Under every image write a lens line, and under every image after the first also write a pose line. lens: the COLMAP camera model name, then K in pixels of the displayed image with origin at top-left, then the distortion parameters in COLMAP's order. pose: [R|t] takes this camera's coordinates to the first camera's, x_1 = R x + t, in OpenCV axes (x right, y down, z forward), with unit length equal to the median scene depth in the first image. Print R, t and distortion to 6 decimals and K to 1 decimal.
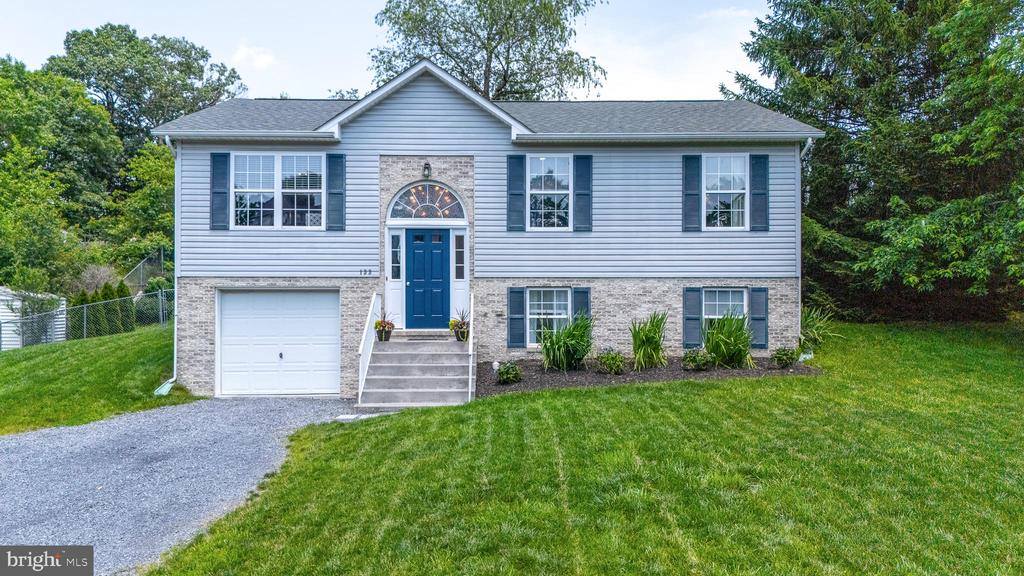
lens RADIAL K [[793.3, 0, 507.3], [0, 793.3, 255.4], [0, 0, 1]] dist [0.075343, -0.102004]
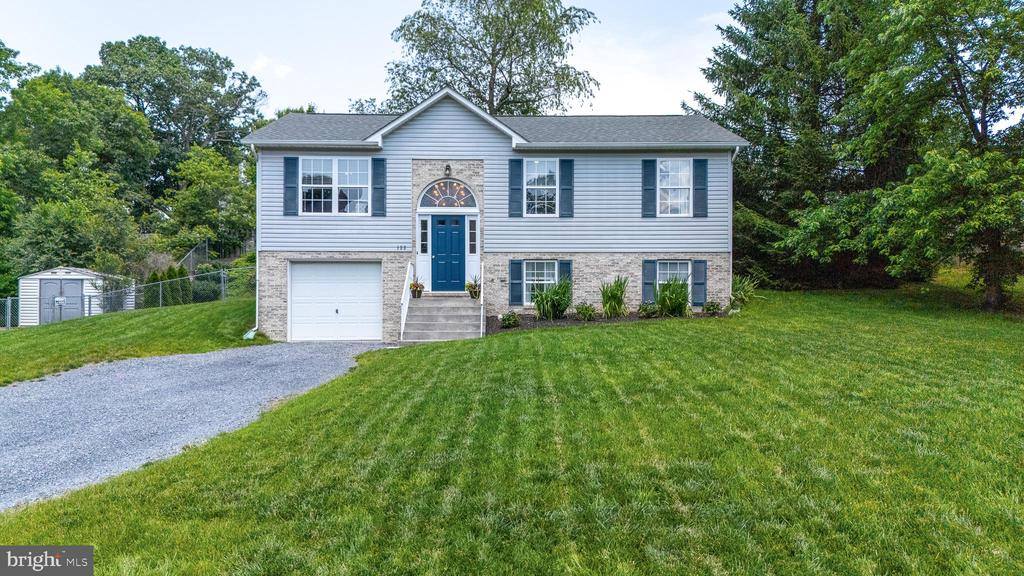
lens RADIAL K [[793.3, 0, 507.3], [0, 793.3, 255.4], [0, 0, 1]] dist [0.075343, -0.102004]
pose [[0.999990, 0.001891, -0.003987, 0.002507], [-0.001904, 0.999994, -0.003045, 0.036916], [0.003982, 0.003053, 0.999987, -0.311699]]
